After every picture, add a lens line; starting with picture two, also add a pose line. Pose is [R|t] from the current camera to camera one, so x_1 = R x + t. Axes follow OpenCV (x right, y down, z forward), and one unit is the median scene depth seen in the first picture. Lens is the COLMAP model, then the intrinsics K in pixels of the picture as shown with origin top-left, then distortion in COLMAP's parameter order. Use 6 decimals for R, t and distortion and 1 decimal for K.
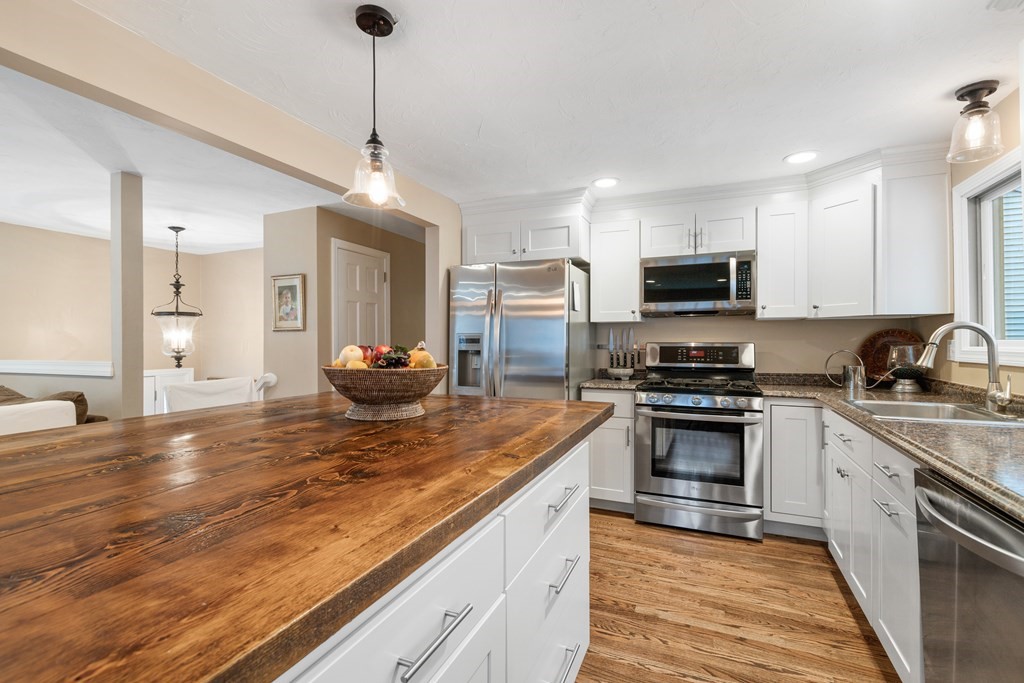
lens RADIAL K [[465.9, 0, 513.0], [0, 465.9, 339.2], [0, 0, 1]] dist [0.002778, 0.000910]
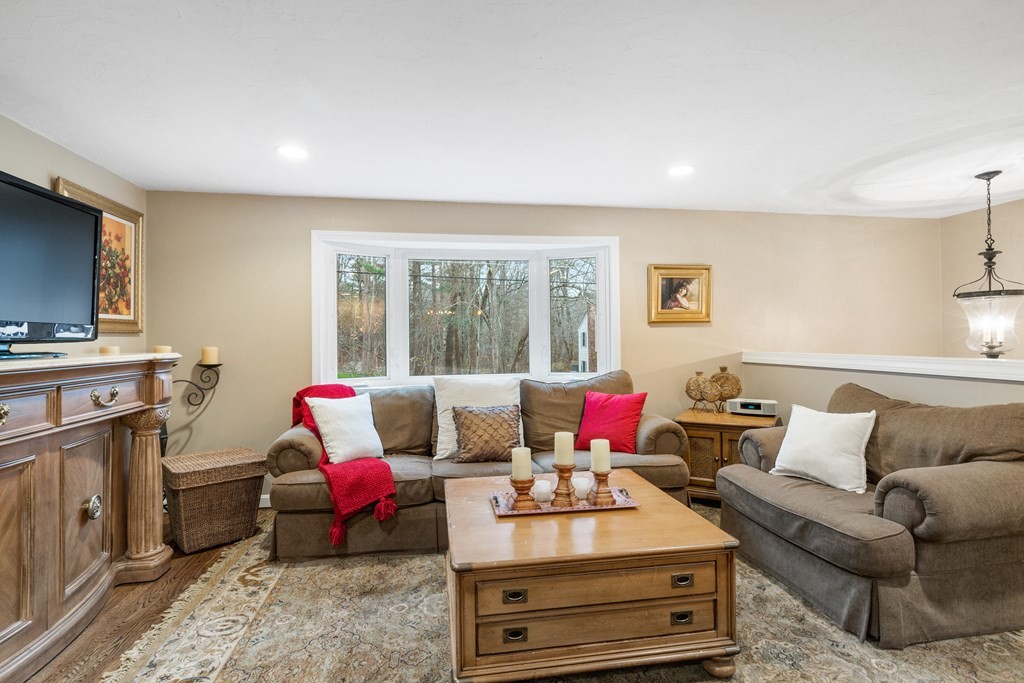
lens RADIAL K [[499.9, 0, 513.1], [0, 499.9, 336.0], [0, 0, 1]] dist [-0.013499, -0.000258]
pose [[0.540946, -0.001028, -0.841057, -0.615860], [0.009441, 0.999944, 0.004850, 0.000475], [0.841004, -0.010564, 0.540925, -0.038174]]
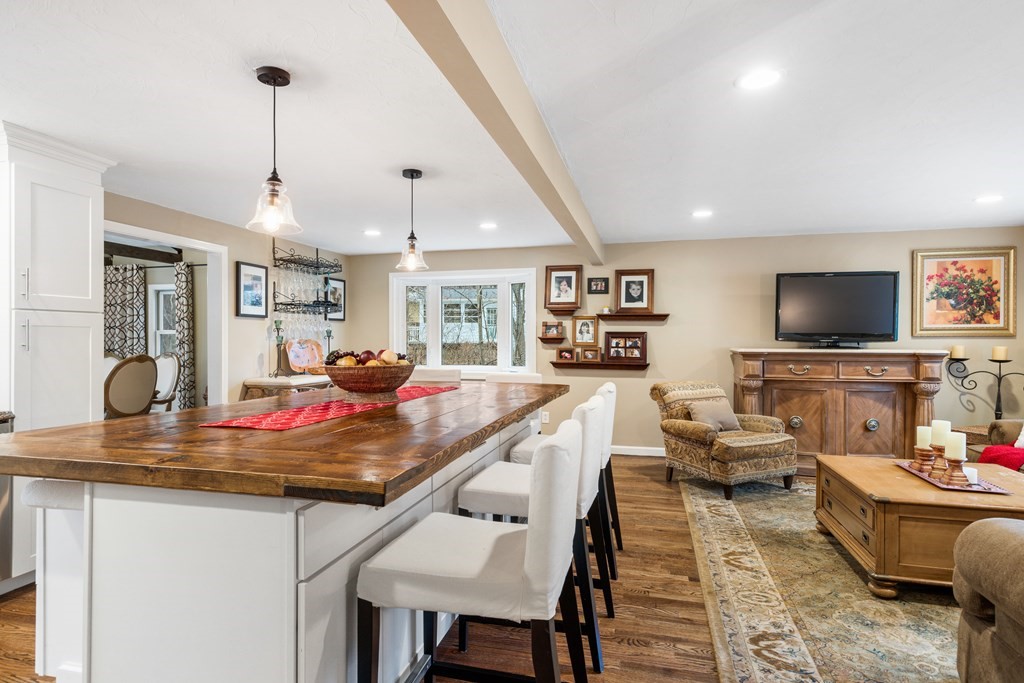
lens RADIAL K [[547.4, 0, 509.7], [0, 547.4, 342.1], [0, 0, 1]] dist [0.003421, 0.001211]
pose [[-0.990068, 0.004682, -0.140510, -0.316622], [0.004070, 0.999981, 0.004642, -0.004468], [0.140529, 0.004024, -0.990068, 1.125386]]
